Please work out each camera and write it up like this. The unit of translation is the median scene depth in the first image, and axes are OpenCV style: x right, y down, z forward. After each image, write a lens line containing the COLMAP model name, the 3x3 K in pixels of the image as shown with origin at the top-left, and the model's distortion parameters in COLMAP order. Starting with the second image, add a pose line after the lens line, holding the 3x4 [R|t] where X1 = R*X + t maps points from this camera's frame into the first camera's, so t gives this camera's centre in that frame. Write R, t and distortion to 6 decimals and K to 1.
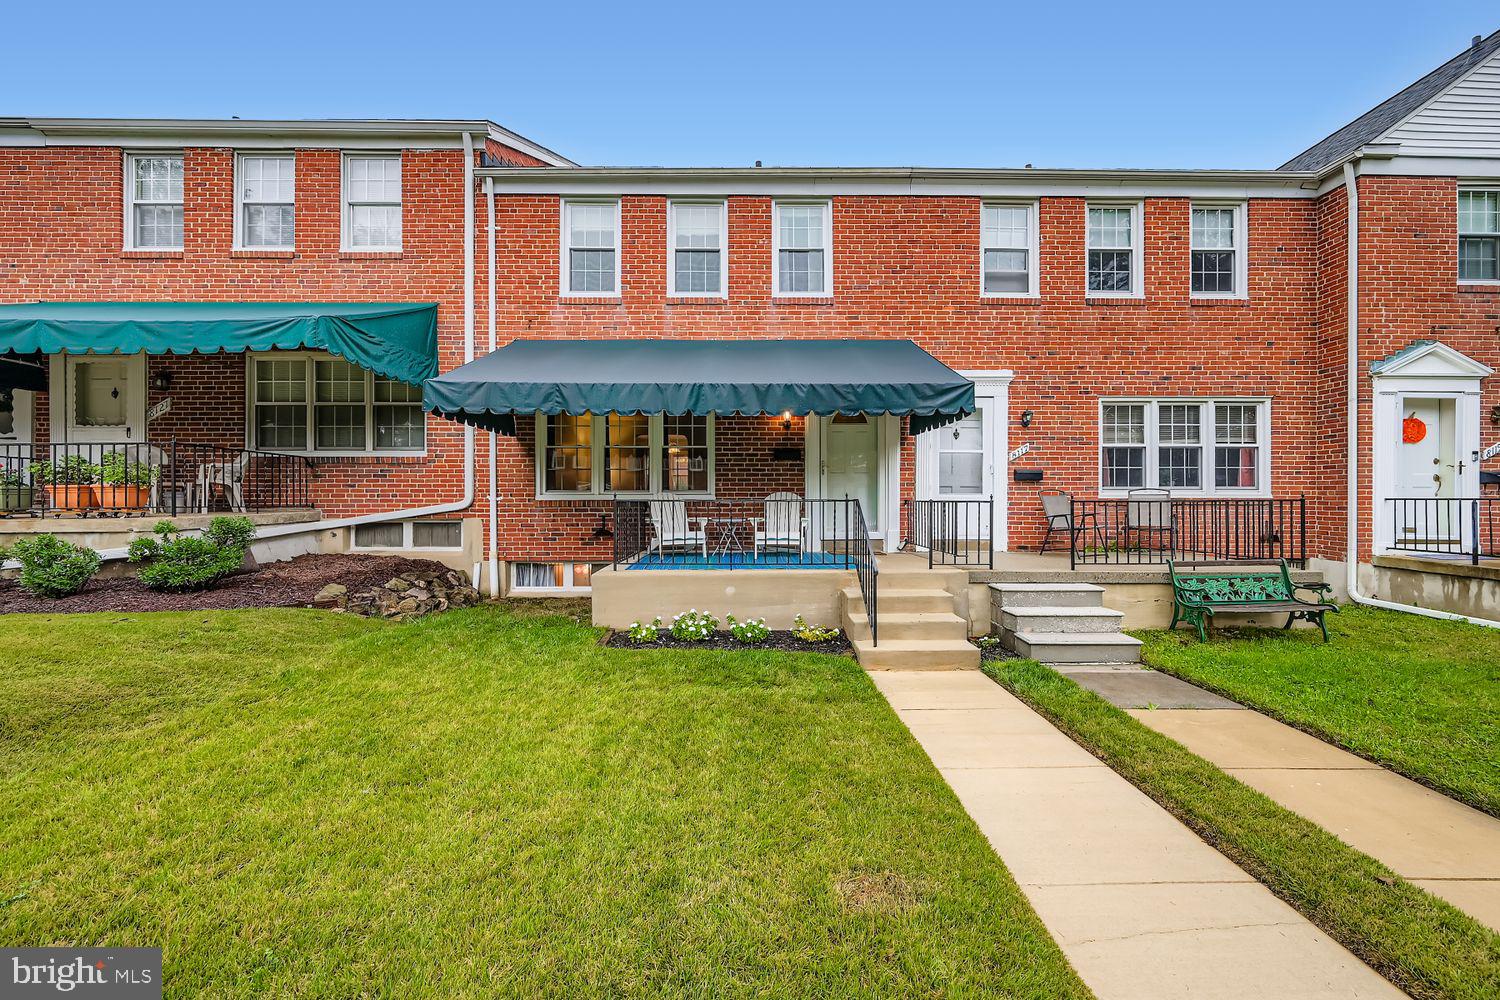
lens RADIAL K [[601.4, 0, 750.8], [0, 601.4, 504.2], [0, 0, 1]] dist [0.000822, -0.000056]
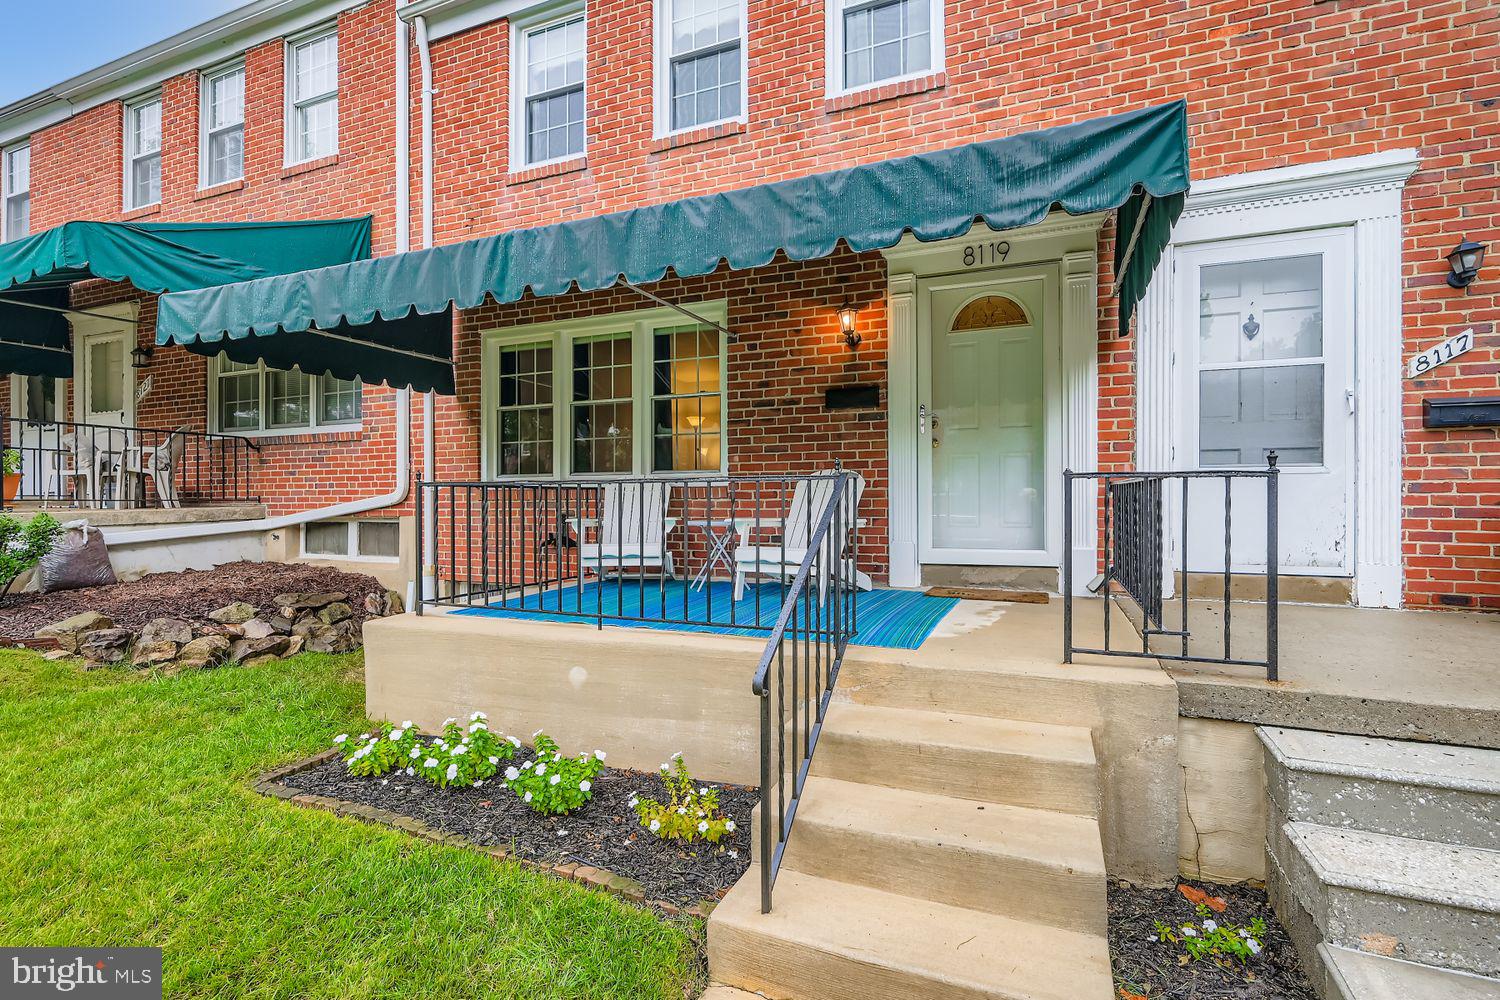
lens RADIAL K [[709.3, 0, 750.0], [0, 709.3, 500.0], [0, 0, 1]] dist [-0.000545, 0.000469]
pose [[0.914801, -0.003855, -0.403888, 0.227957], [0.002544, 0.999990, -0.003782, 0.008285], [0.403898, 0.002433, 0.914801, 0.409901]]
